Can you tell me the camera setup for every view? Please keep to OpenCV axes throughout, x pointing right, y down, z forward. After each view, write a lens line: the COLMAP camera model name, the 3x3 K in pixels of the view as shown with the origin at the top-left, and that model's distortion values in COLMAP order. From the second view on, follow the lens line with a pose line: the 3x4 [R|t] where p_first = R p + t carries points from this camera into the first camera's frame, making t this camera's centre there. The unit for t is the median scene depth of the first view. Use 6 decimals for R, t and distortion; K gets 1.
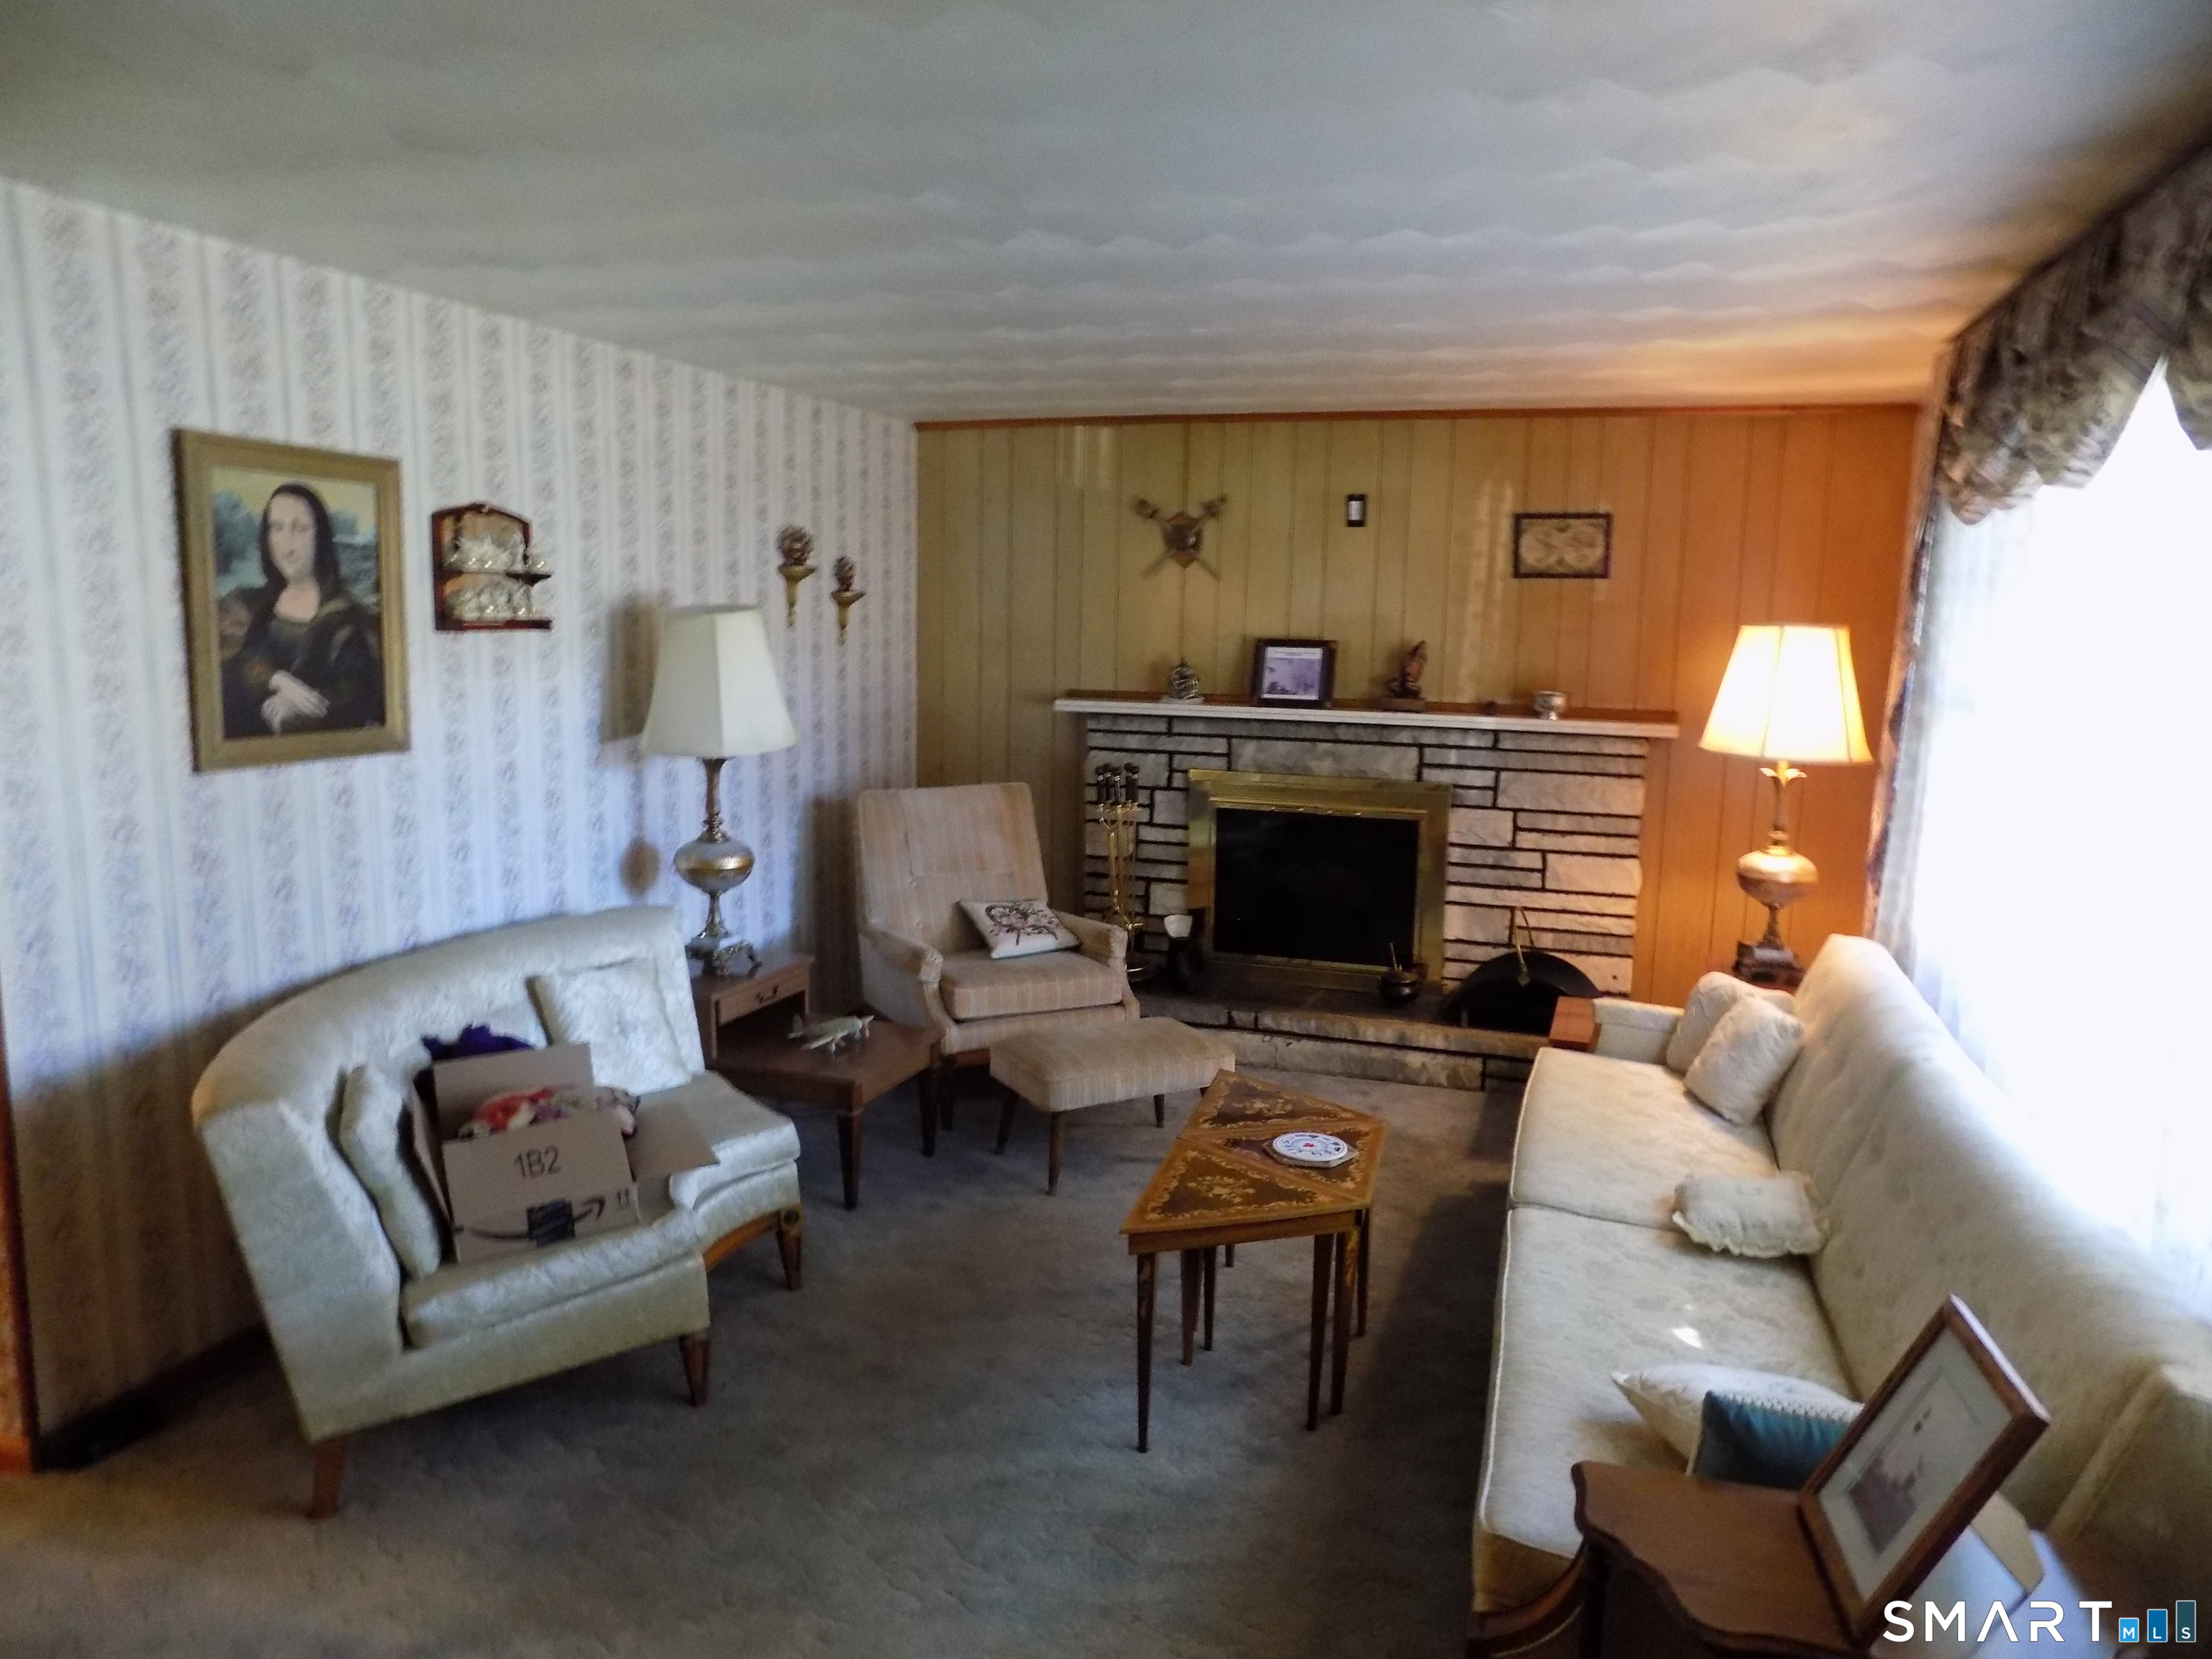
lens RADIAL K [[1513.4, 0, 1114.1], [0, 1513.4, 808.5], [0, 0, 1]] dist [-0.068799, 0.077642]
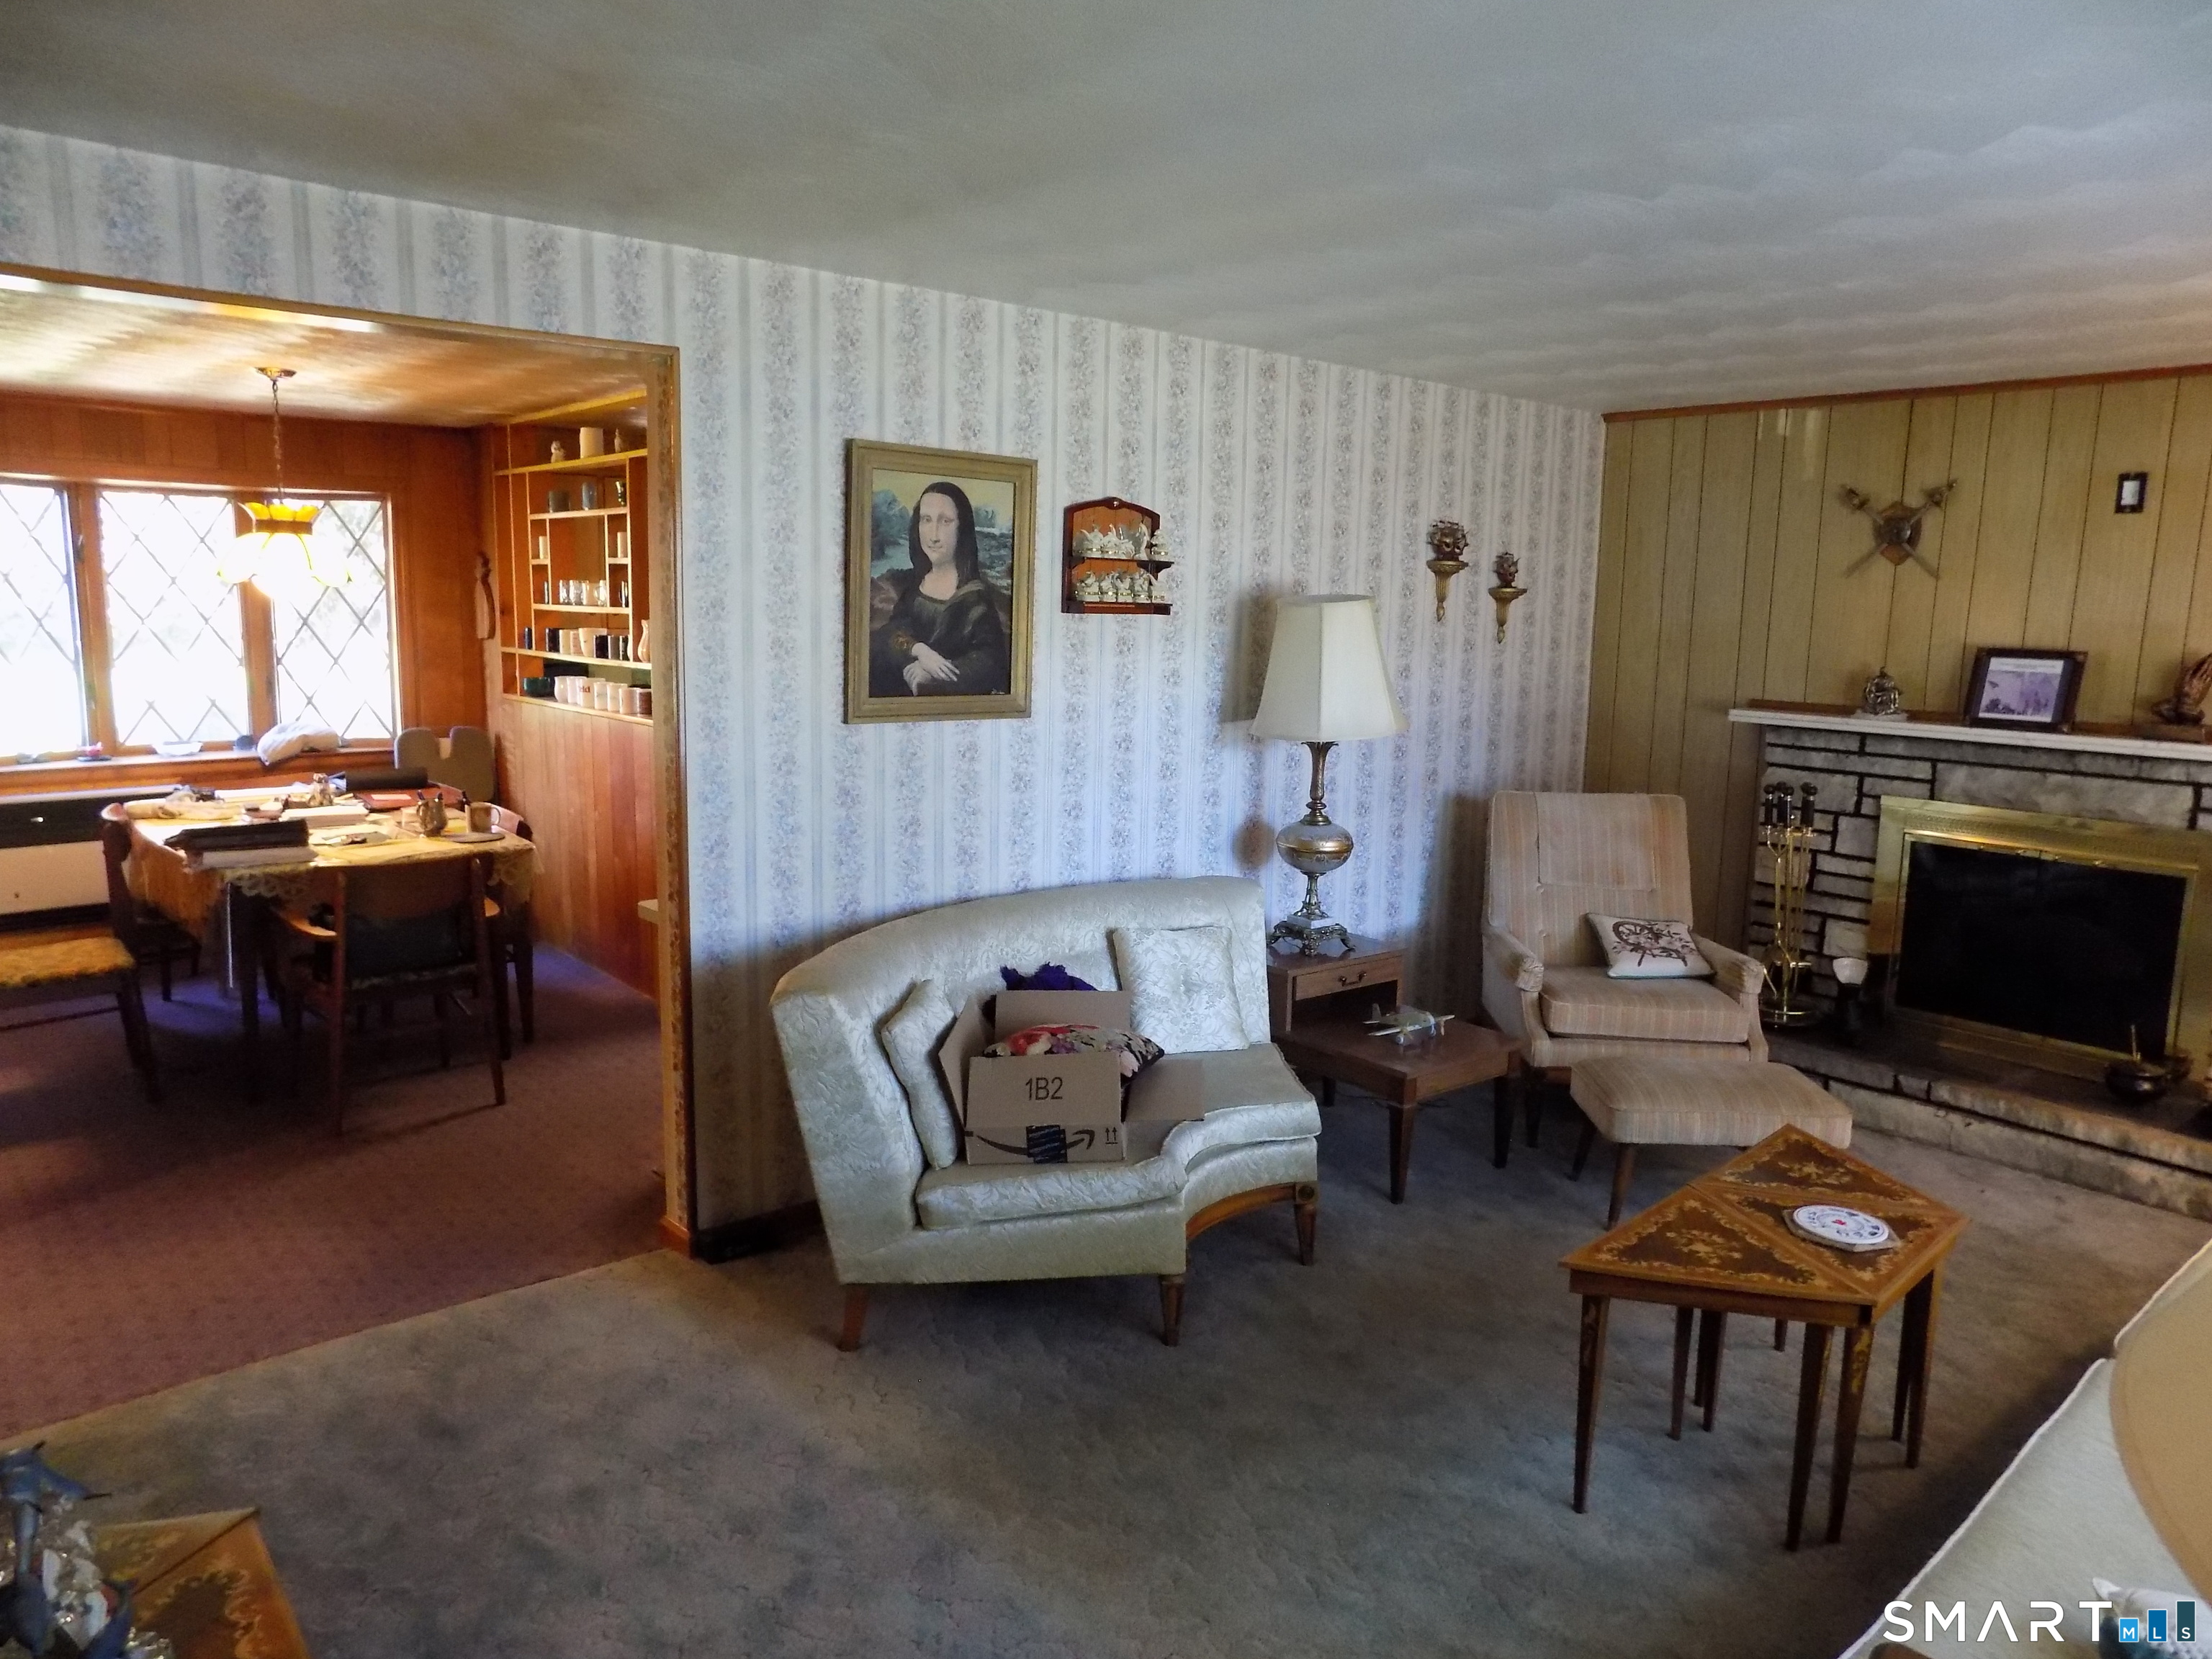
lens RADIAL K [[1513.4, 0, 1106.2], [0, 1513.4, 801.3], [0, 0, 1]] dist [-0.068799, 0.077642]
pose [[0.862347, 0.075404, -0.500671, 0.148740], [-0.080523, 0.996687, 0.011416, 0.006754], [0.499873, 0.030471, 0.865563, 0.039527]]
